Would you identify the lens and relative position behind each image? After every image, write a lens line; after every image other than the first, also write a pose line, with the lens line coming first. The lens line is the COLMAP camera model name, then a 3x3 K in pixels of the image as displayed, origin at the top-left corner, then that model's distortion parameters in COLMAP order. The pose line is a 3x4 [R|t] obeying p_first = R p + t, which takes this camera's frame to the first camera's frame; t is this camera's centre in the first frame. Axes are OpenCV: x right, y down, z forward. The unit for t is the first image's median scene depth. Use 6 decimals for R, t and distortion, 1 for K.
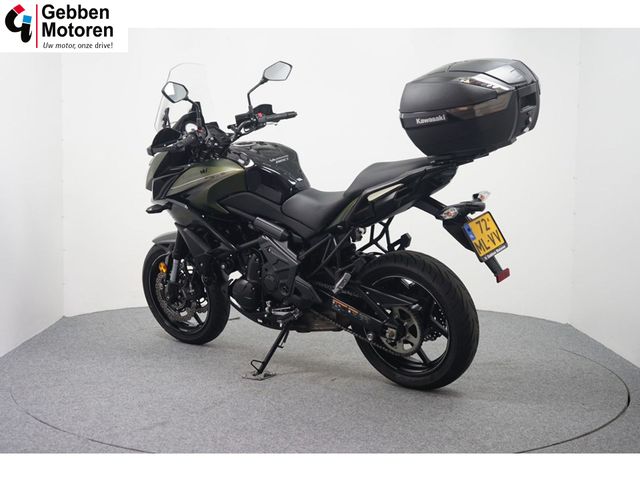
lens RADIAL K [[905.0, 0, 320.0], [0, 905.0, 240.0], [0, 0, 1]] dist [-0.007055, -0.014528]
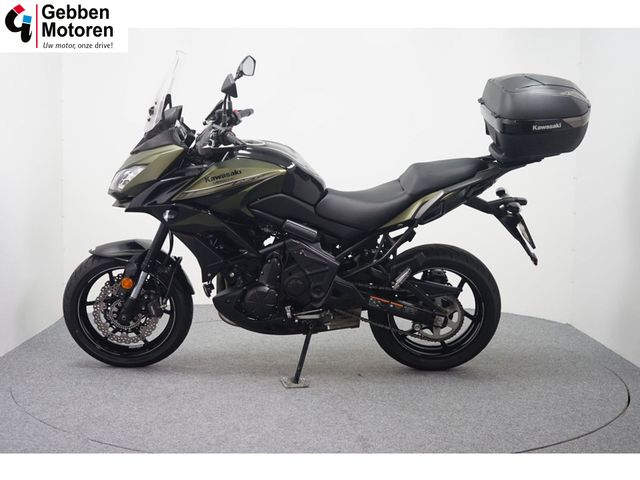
lens RADIAL K [[905.0, 0, 320.0], [0, 905.0, 240.0], [0, 0, 1]] dist [-0.007055, -0.014528]
pose [[0.766723, -0.061472, 0.639028, -0.668158], [0.053420, 0.998062, 0.031916, -0.033248], [-0.639751, 0.009666, 0.768521, 0.242809]]
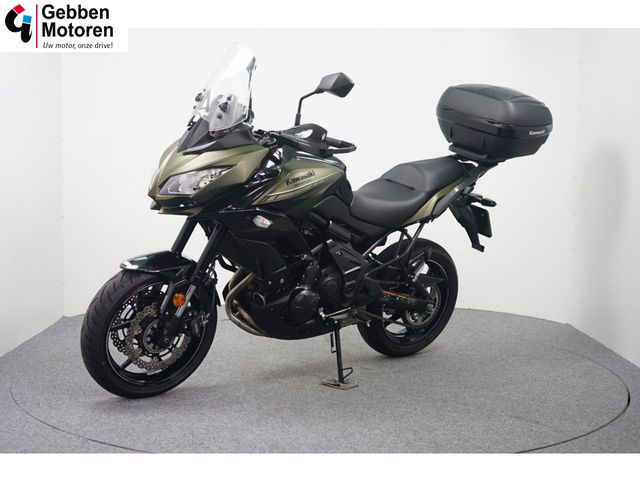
lens RADIAL K [[905.0, 0, 320.0], [0, 905.0, 240.0], [0, 0, 1]] dist [-0.007055, -0.014528]
pose [[0.236882, -0.092495, 0.967125, -1.013727], [0.076667, 0.994133, 0.076299, -0.080625], [-0.968509, 0.056072, 0.242584, 0.792757]]
